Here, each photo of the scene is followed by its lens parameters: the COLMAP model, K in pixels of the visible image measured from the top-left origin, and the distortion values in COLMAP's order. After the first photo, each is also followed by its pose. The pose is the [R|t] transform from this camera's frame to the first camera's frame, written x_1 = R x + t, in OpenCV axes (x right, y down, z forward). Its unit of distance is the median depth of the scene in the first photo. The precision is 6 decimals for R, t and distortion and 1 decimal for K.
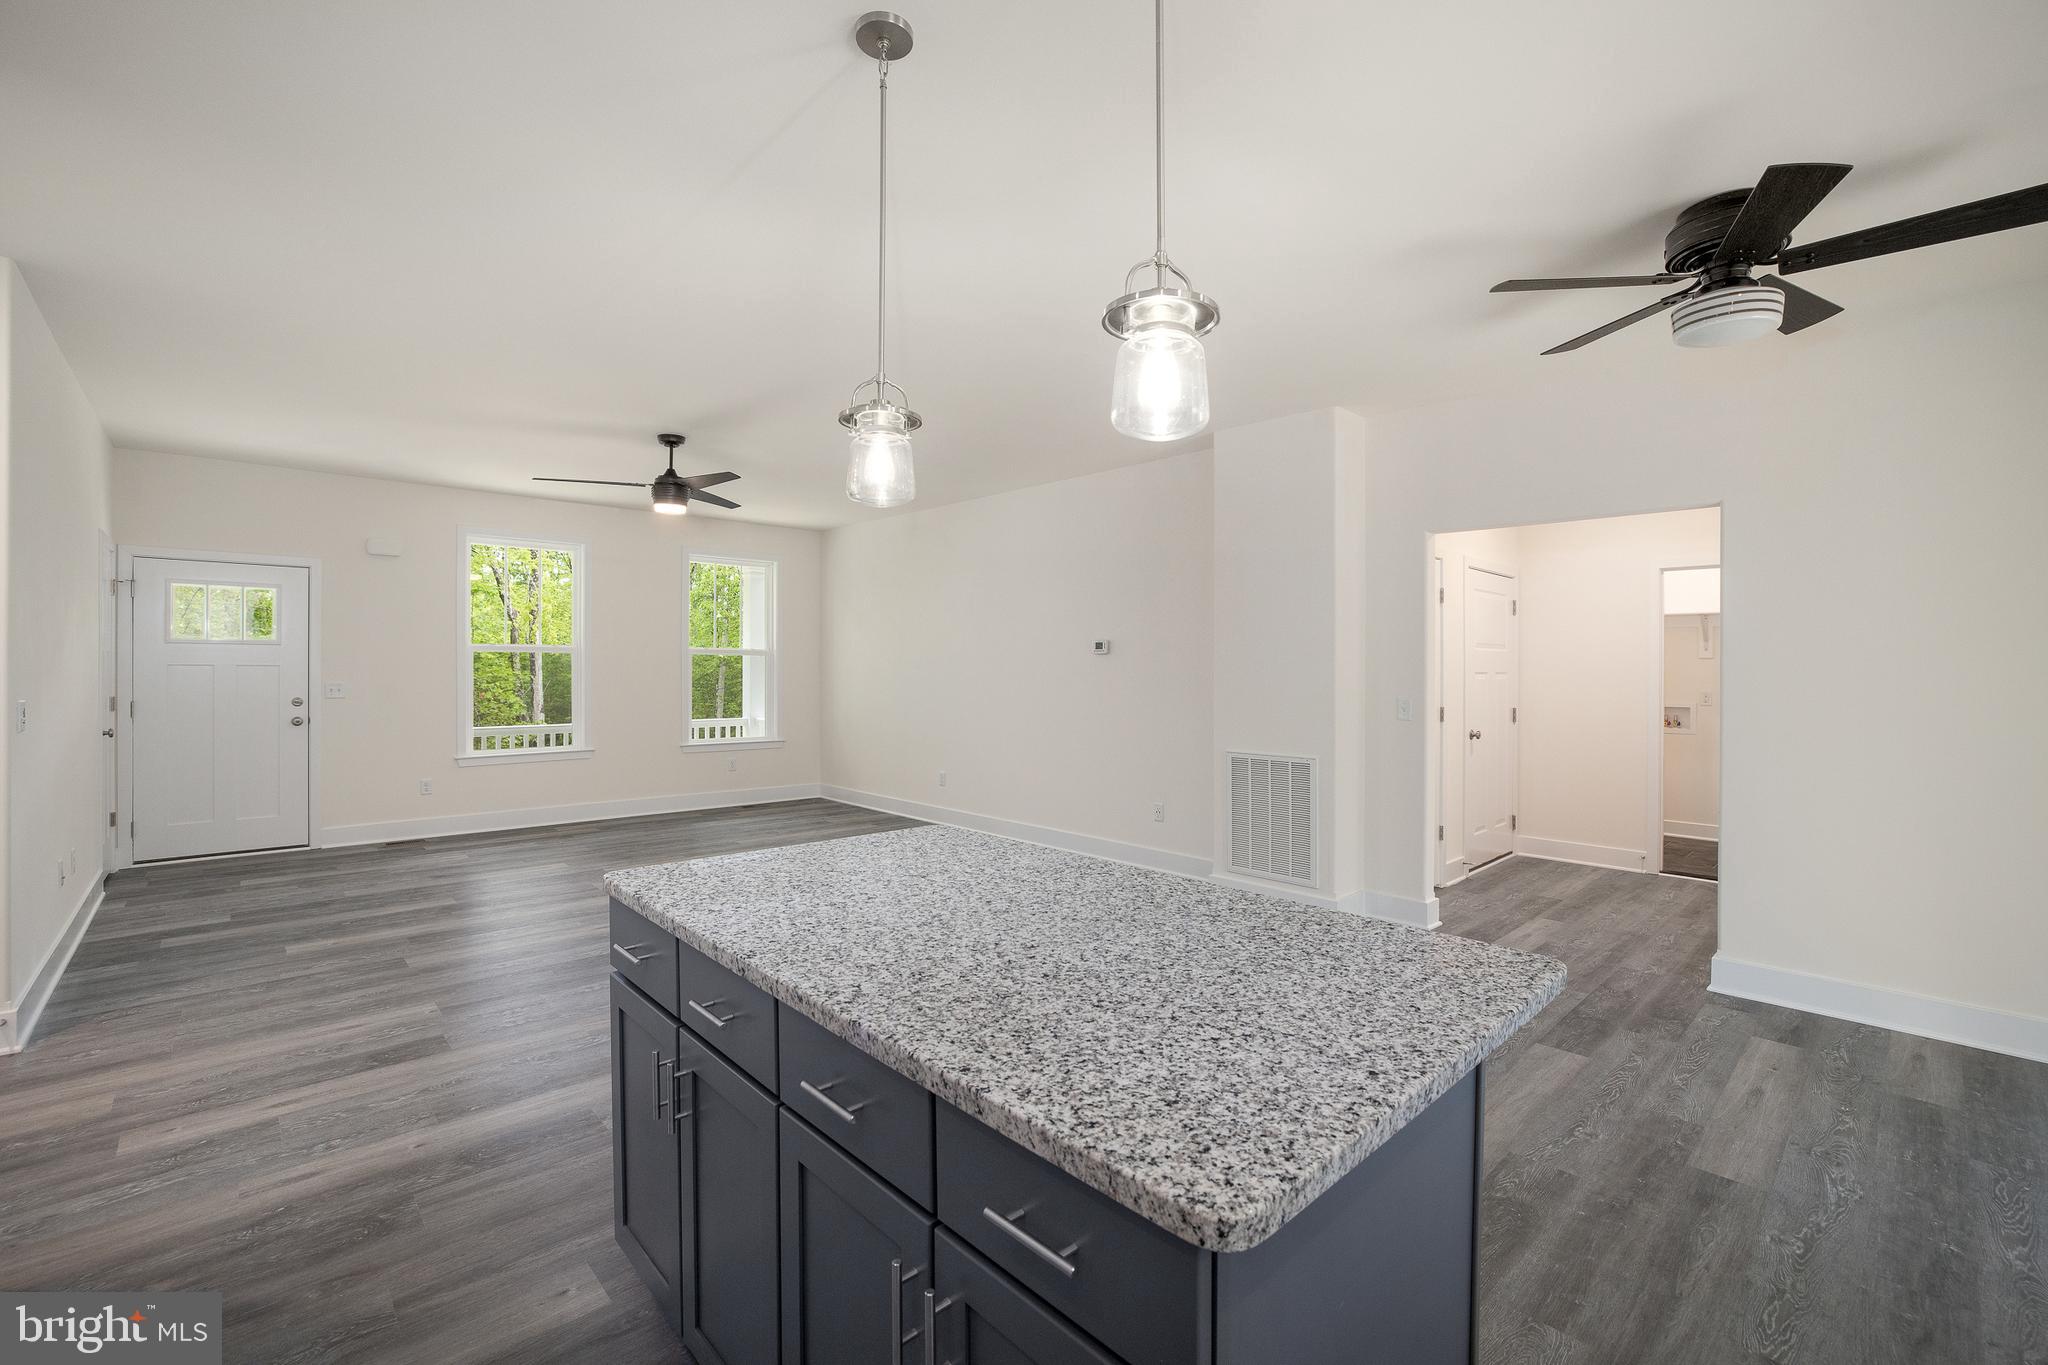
lens RADIAL K [[870.9, 0, 1020.8], [0, 870.9, 669.0], [0, 0, 1]] dist [-0.000167, 0.000000]
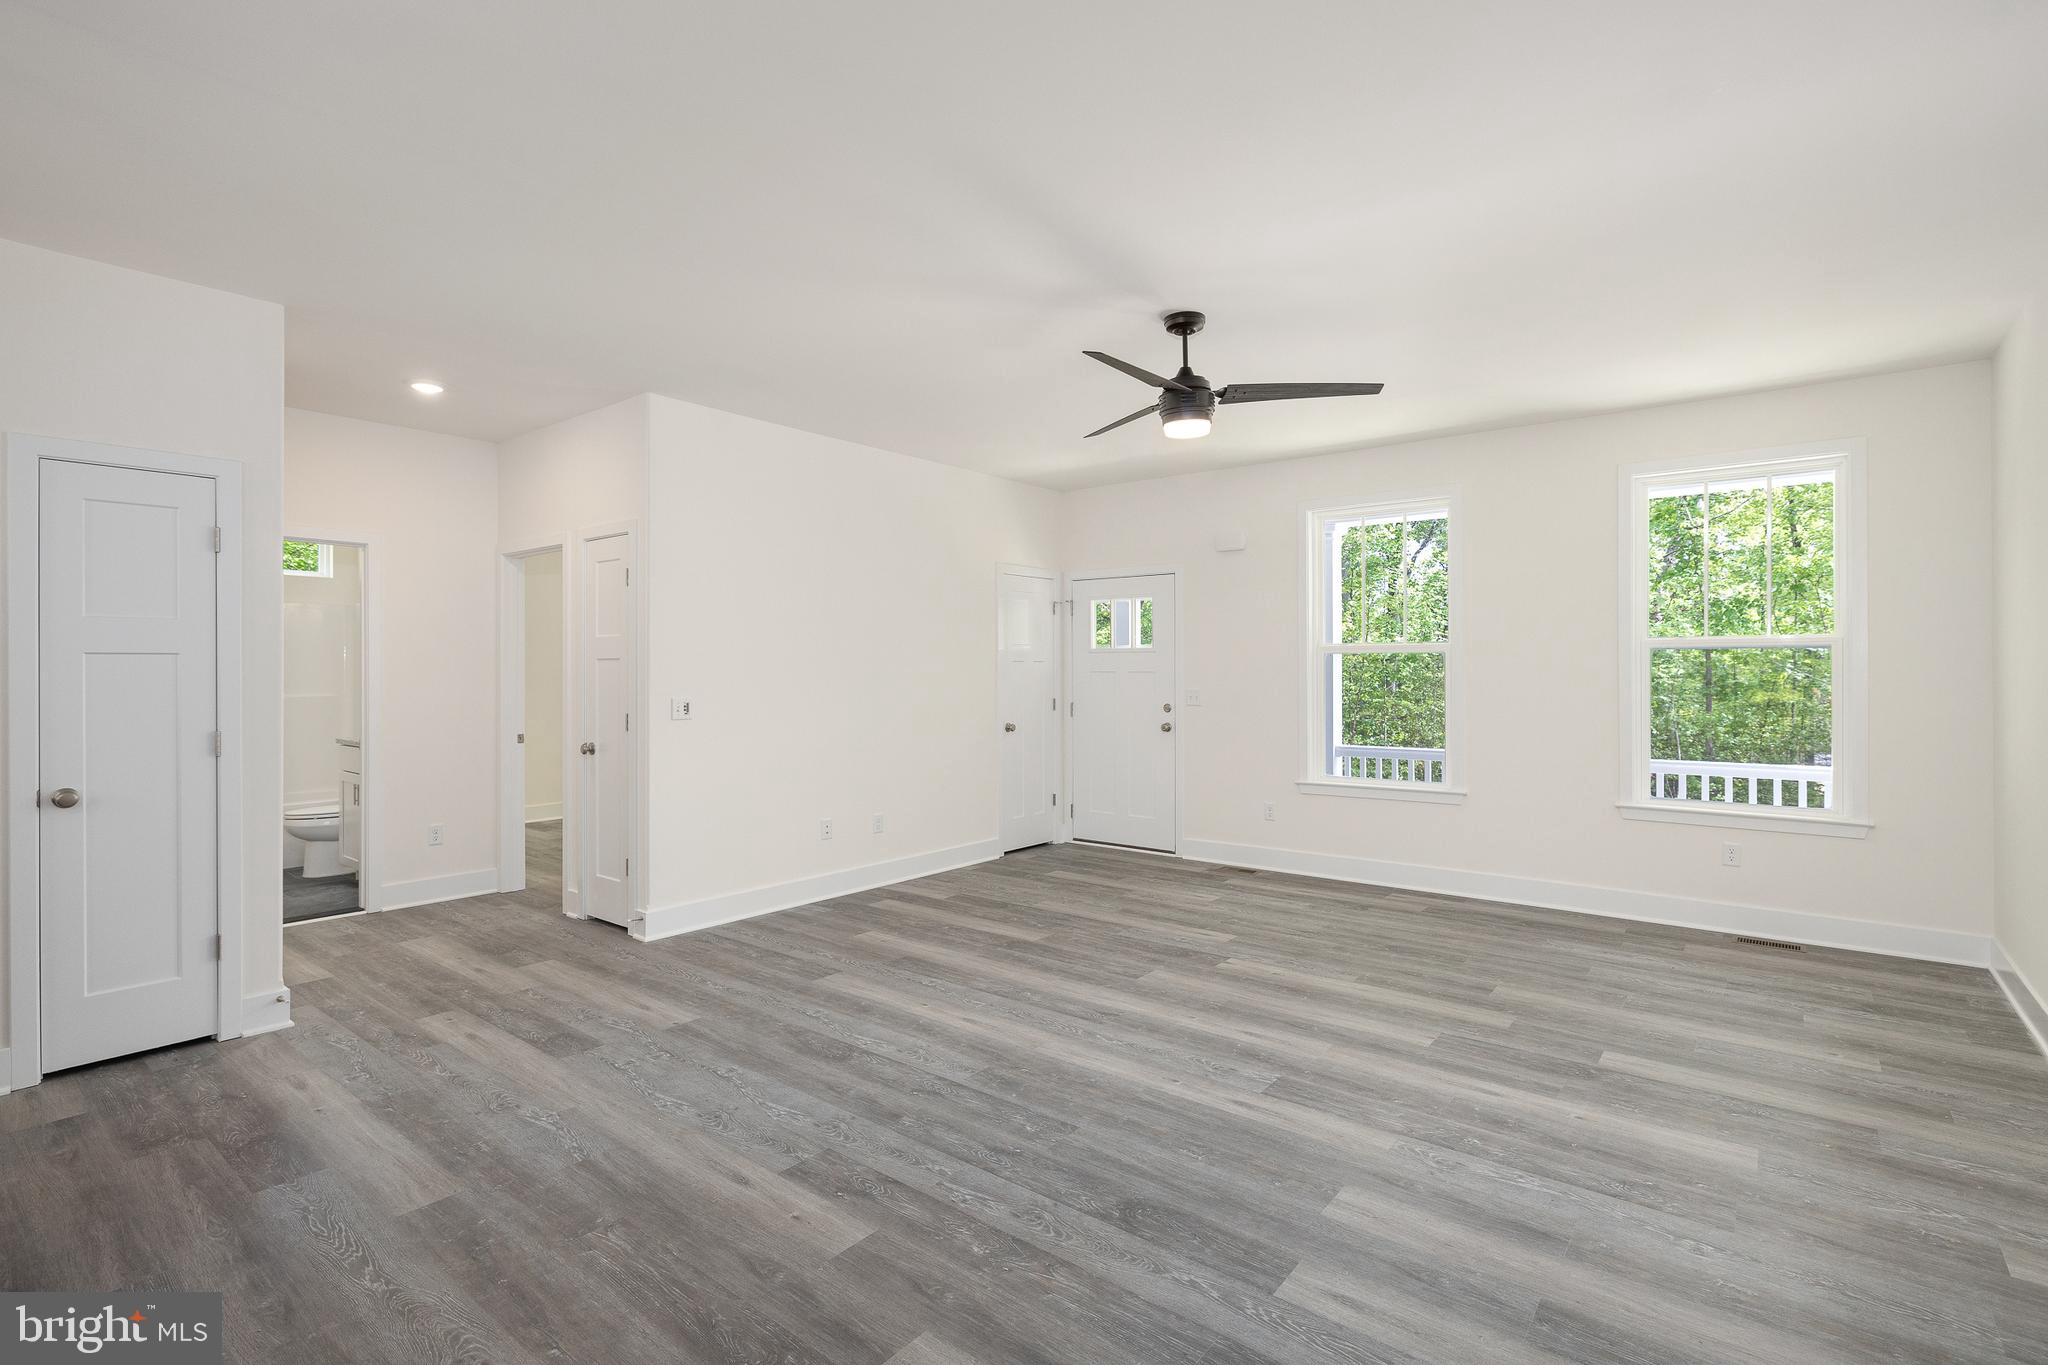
lens RADIAL K [[972.2, 0, 1023.3], [0, 972.2, 671.3], [0, 0, 1]] dist [-0.006818, 0.000004]
pose [[0.149473, -0.004156, -0.988757, 0.300850], [0.001055, 0.999991, -0.004044, 0.000027], [0.988765, -0.000438, 0.149476, 0.785737]]
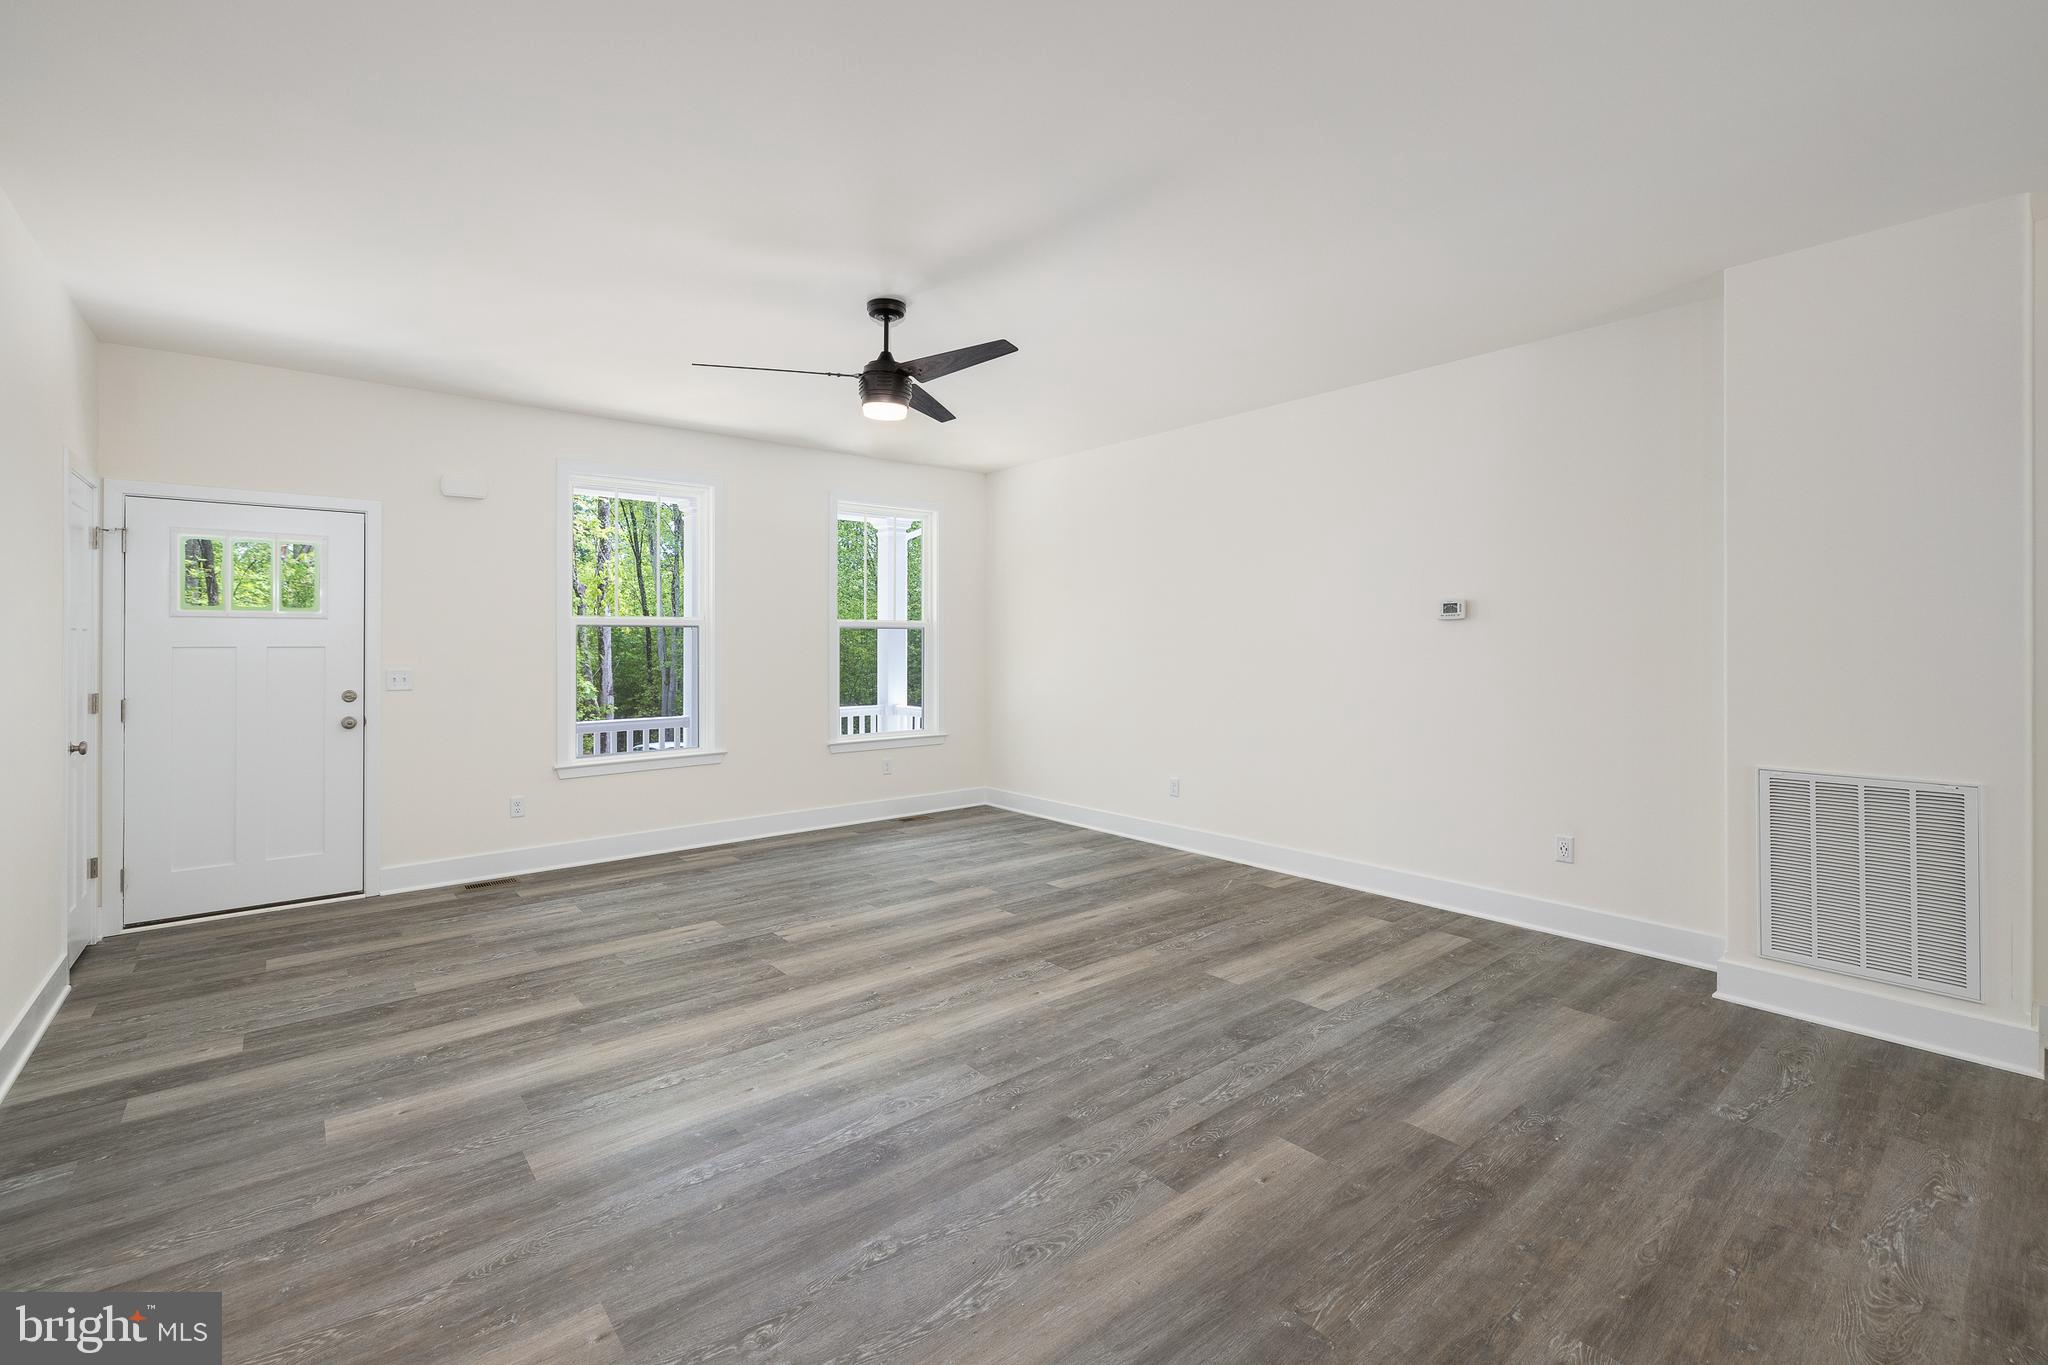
lens RADIAL K [[888.5, 0, 1048.4], [0, 888.5, 632.4], [0, 0, 1]] dist [-0.001405, -0.000154]
pose [[0.999496, -0.008926, -0.030459, -0.256632], [0.008557, 0.999888, -0.012240, -0.002228], [0.030564, 0.011974, 0.999461, 0.316415]]
